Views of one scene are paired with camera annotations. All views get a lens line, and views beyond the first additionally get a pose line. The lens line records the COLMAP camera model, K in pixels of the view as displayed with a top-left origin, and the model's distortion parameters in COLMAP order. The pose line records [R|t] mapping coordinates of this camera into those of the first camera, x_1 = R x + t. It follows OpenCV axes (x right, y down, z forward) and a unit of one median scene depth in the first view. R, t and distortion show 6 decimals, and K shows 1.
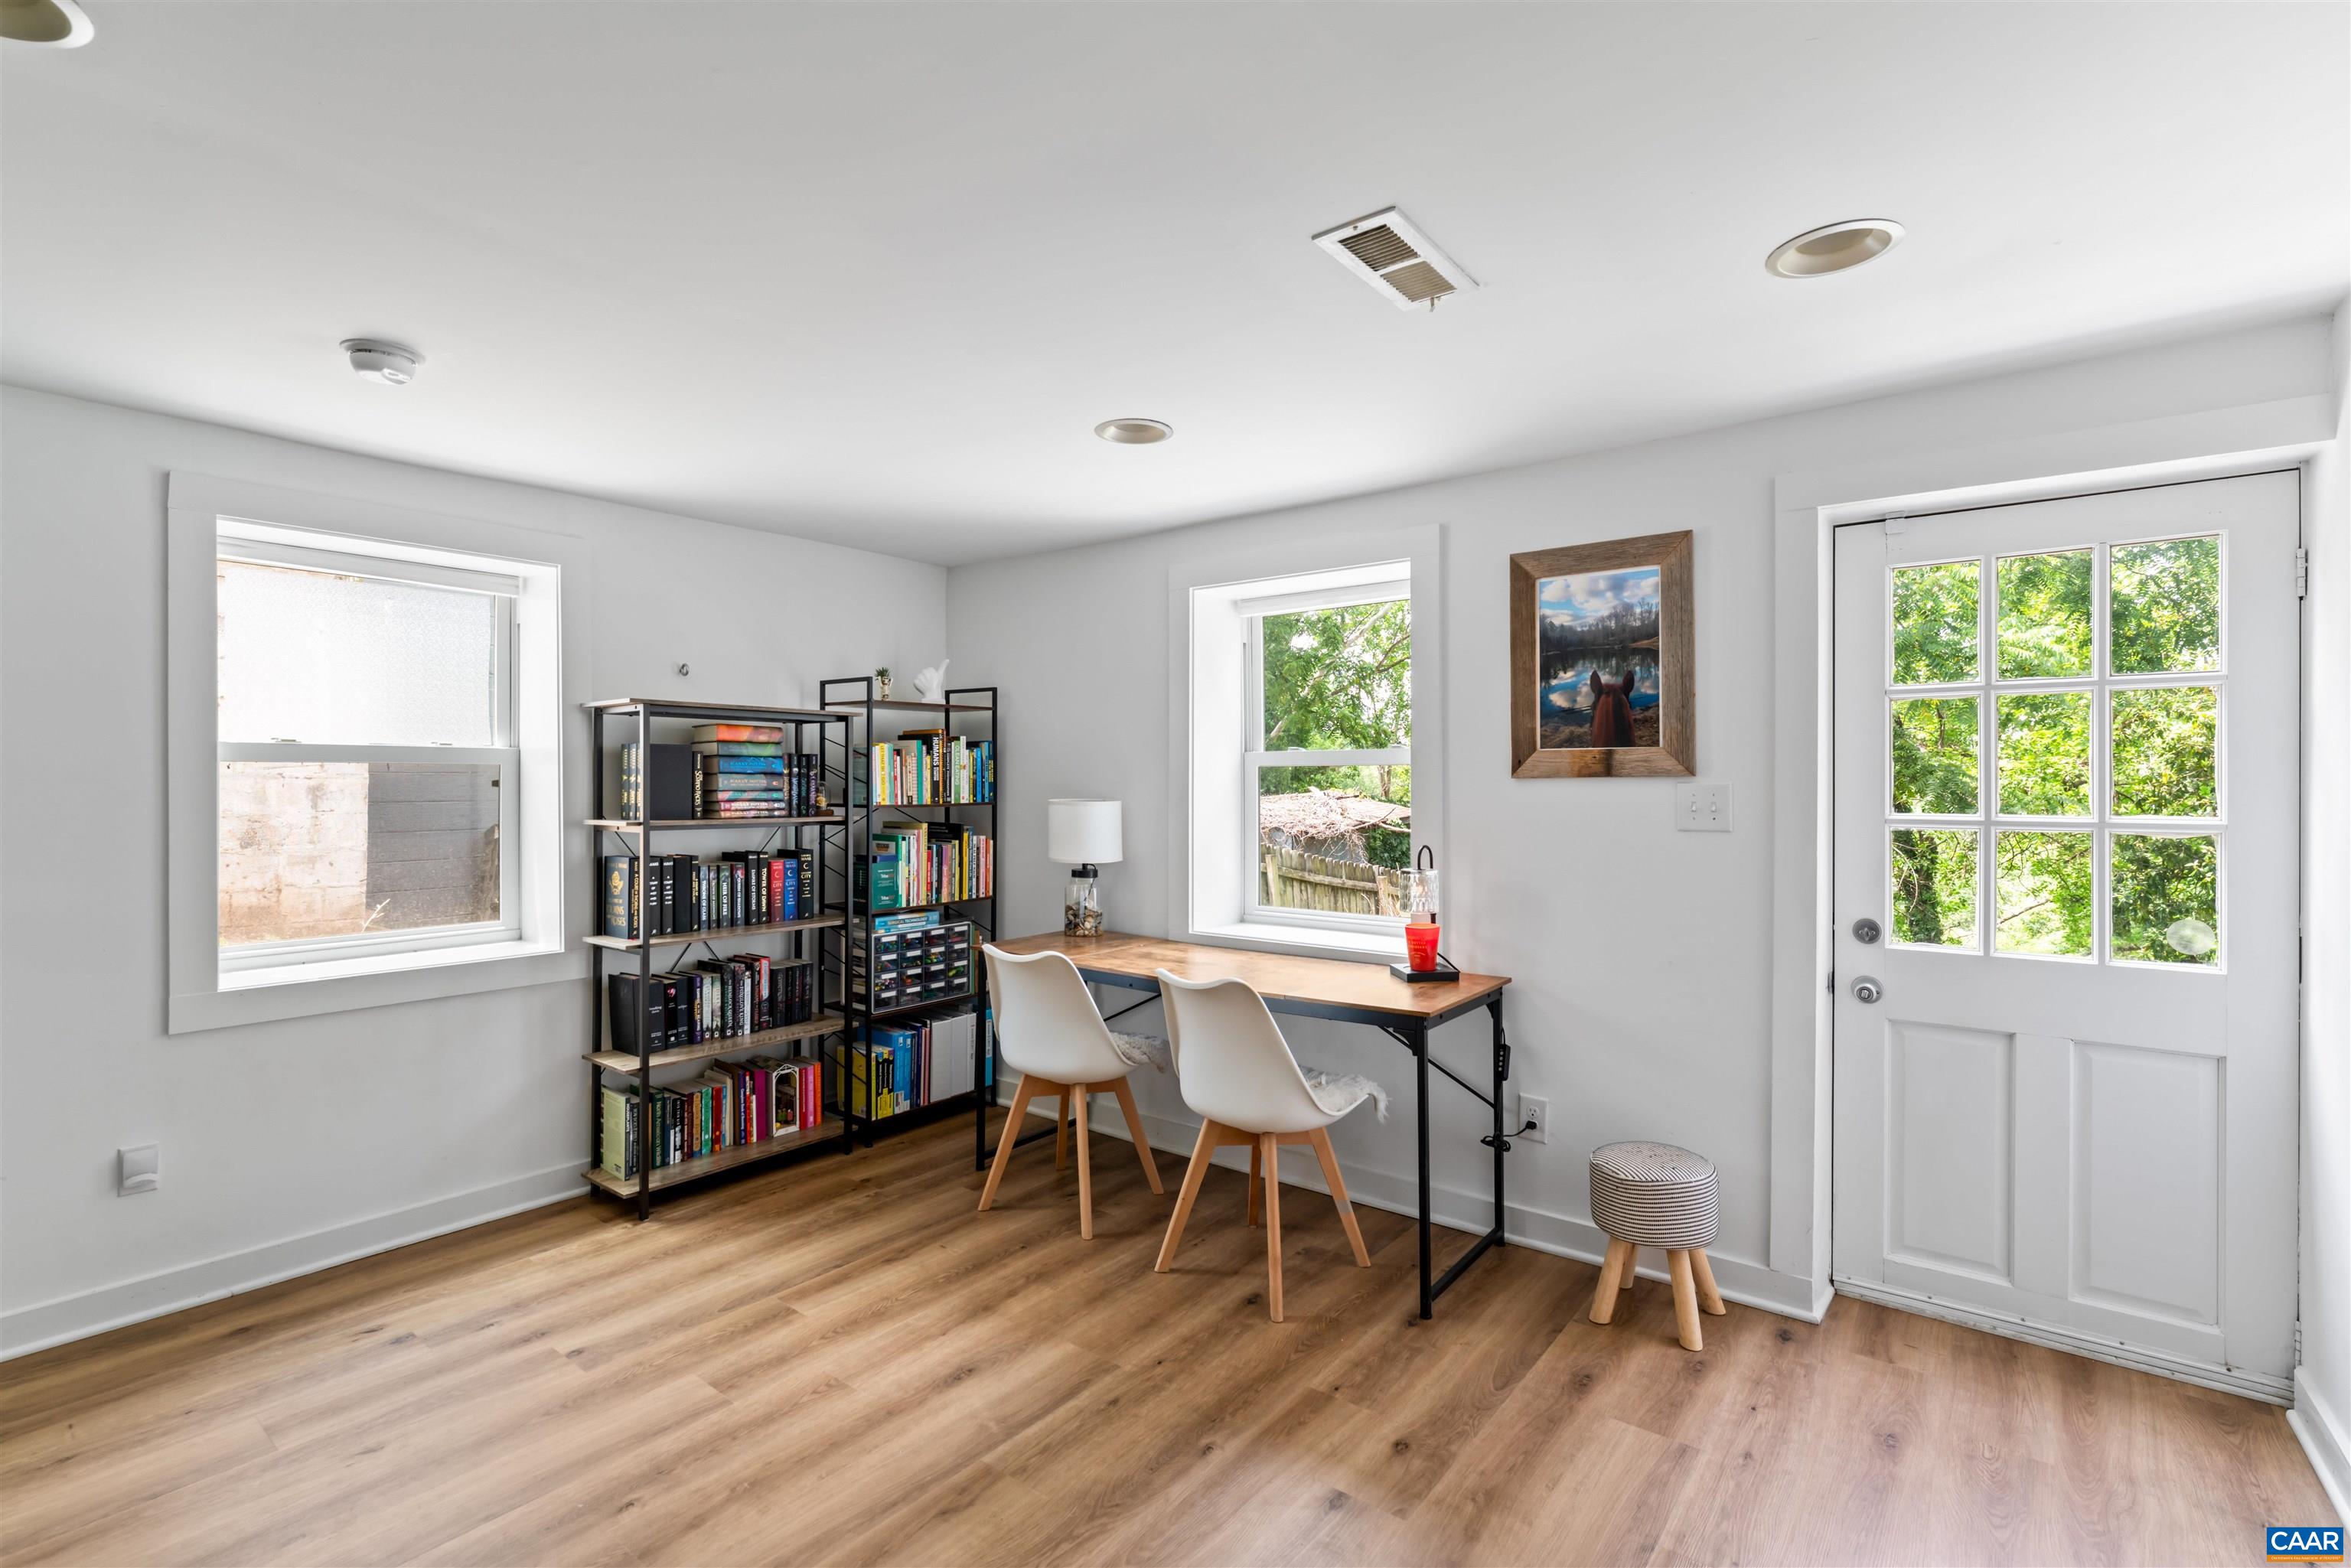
lens RADIAL K [[1067.5, 0, 1167.6], [0, 1067.5, 778.9], [0, 0, 1]] dist [0.001860, -0.000179]
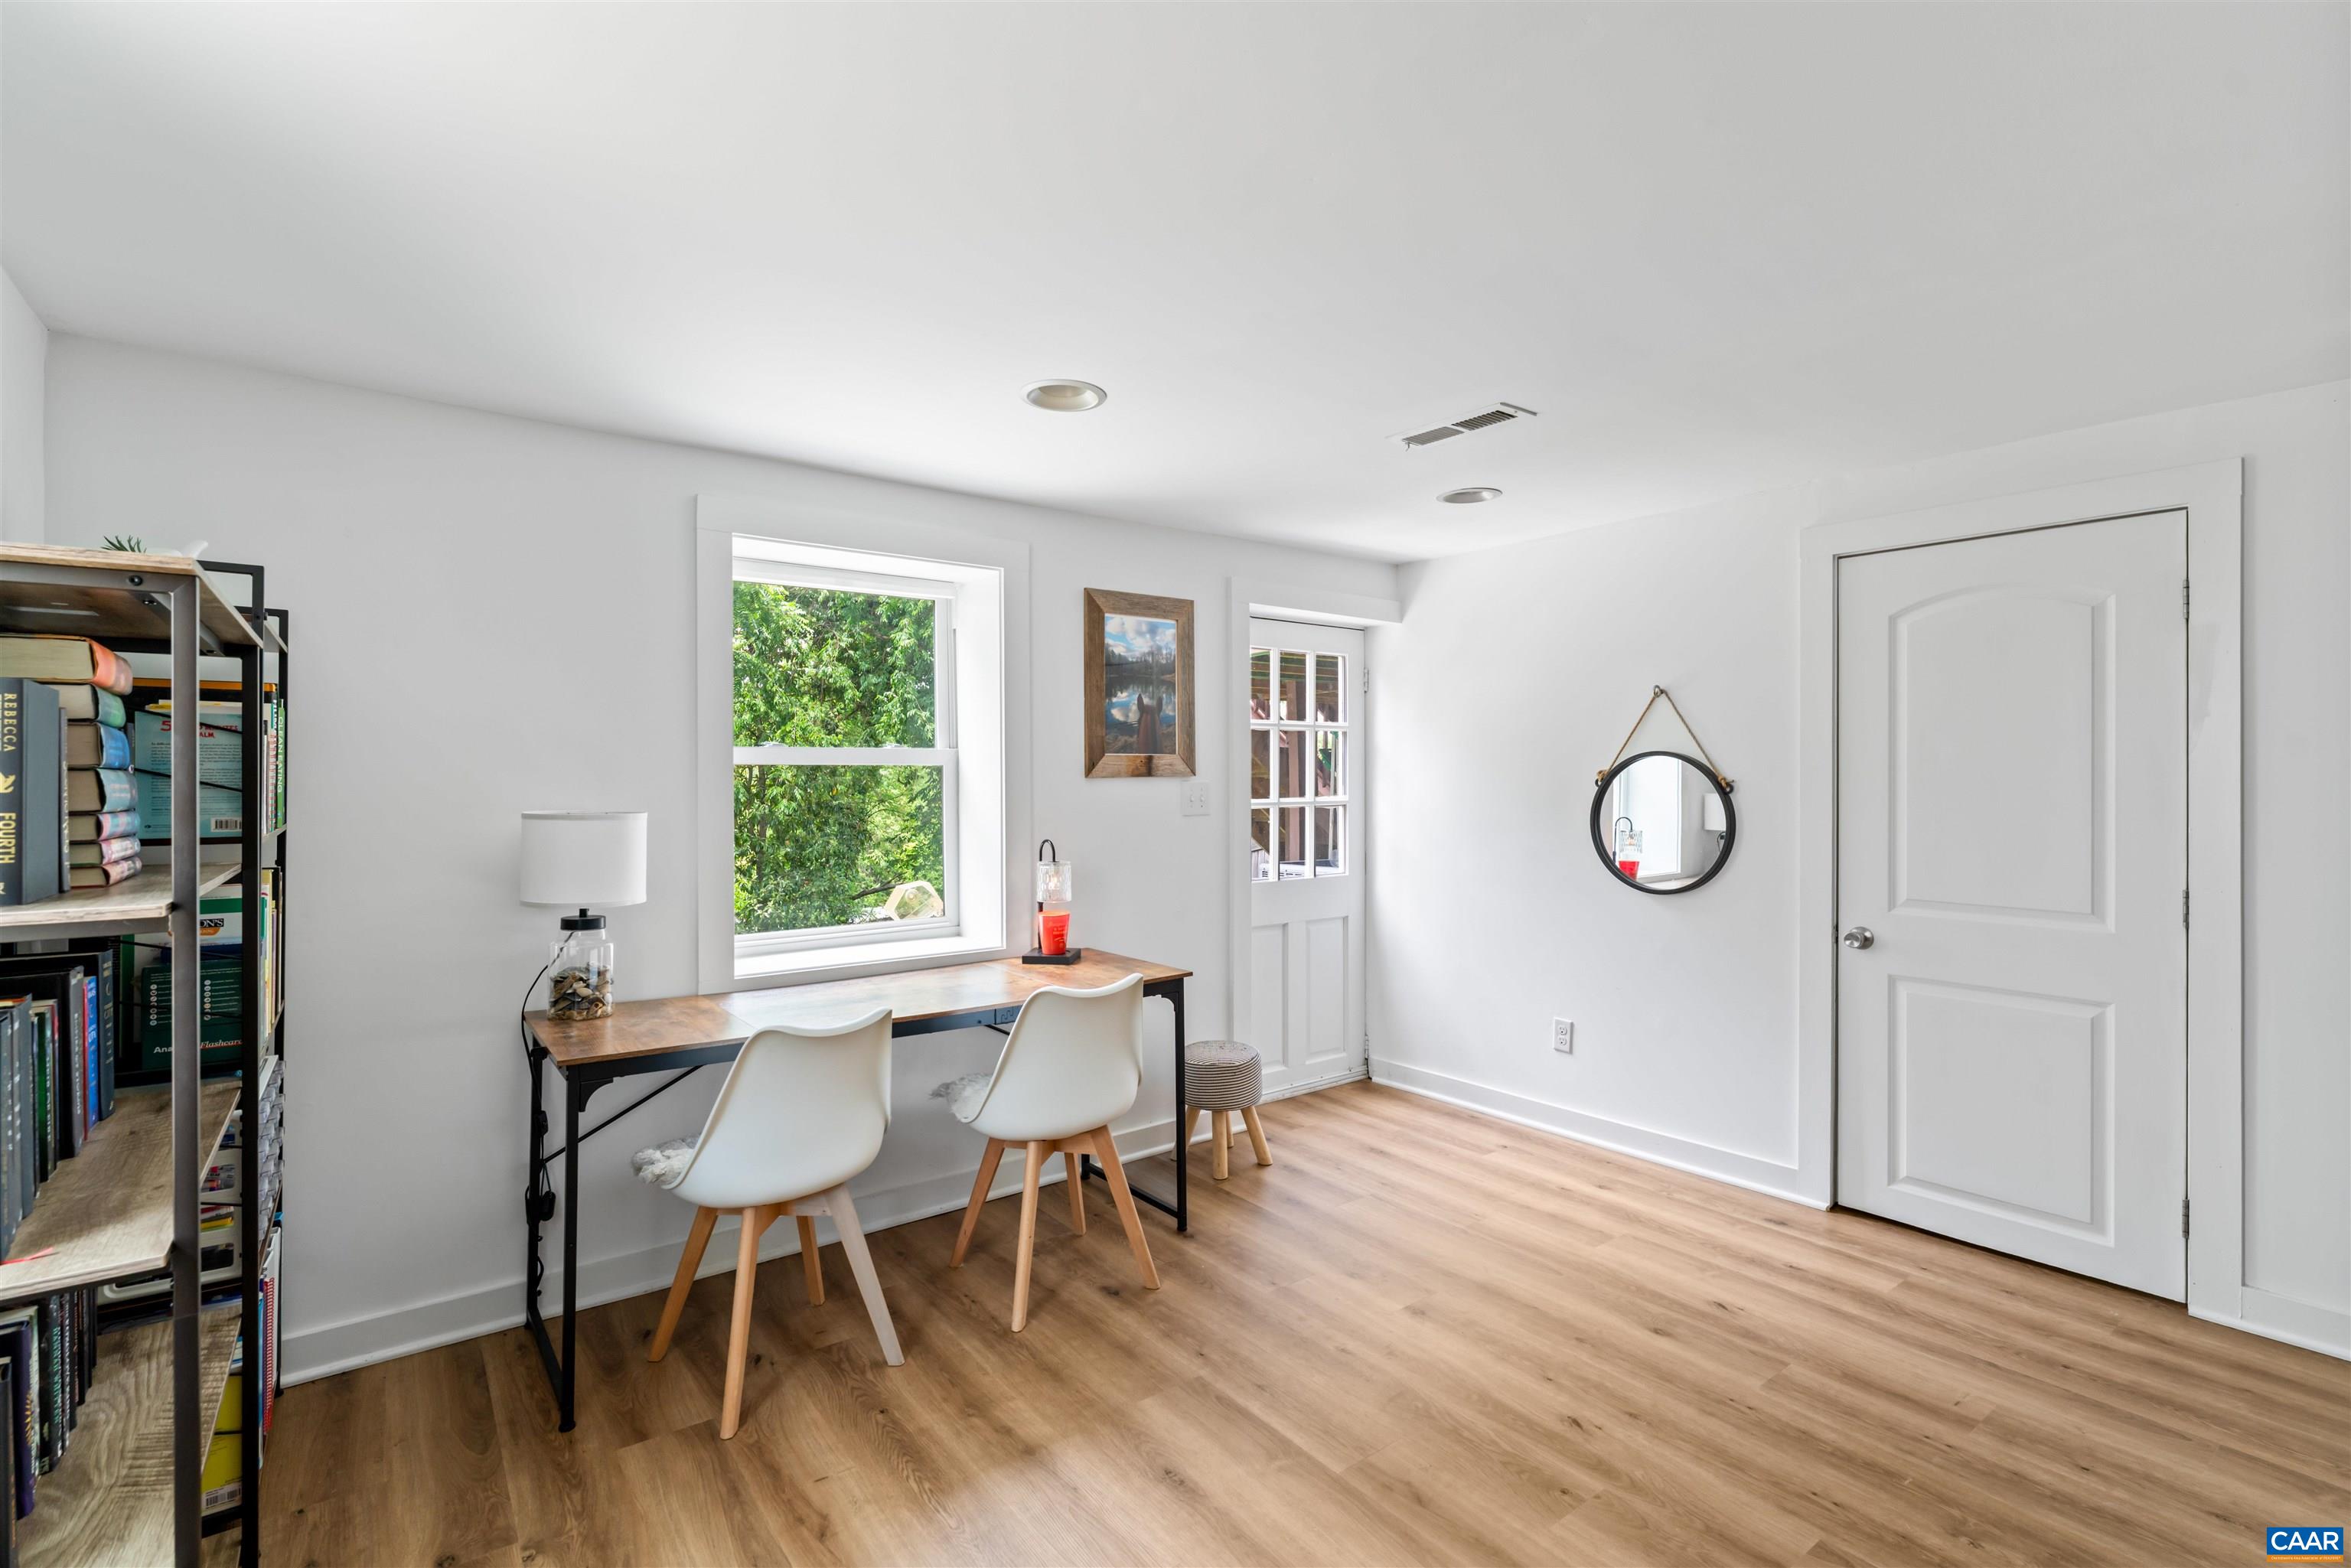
lens RADIAL K [[1067.5, 0, 1164.4], [0, 1067.5, 773.7], [0, 0, 1]] dist [0.001860, -0.000179]
pose [[0.264450, 0.003183, 0.964394, -0.831907], [0.002148, 0.999990, -0.003889, -0.000441], [-0.964397, 0.003100, 0.264441, 0.639291]]
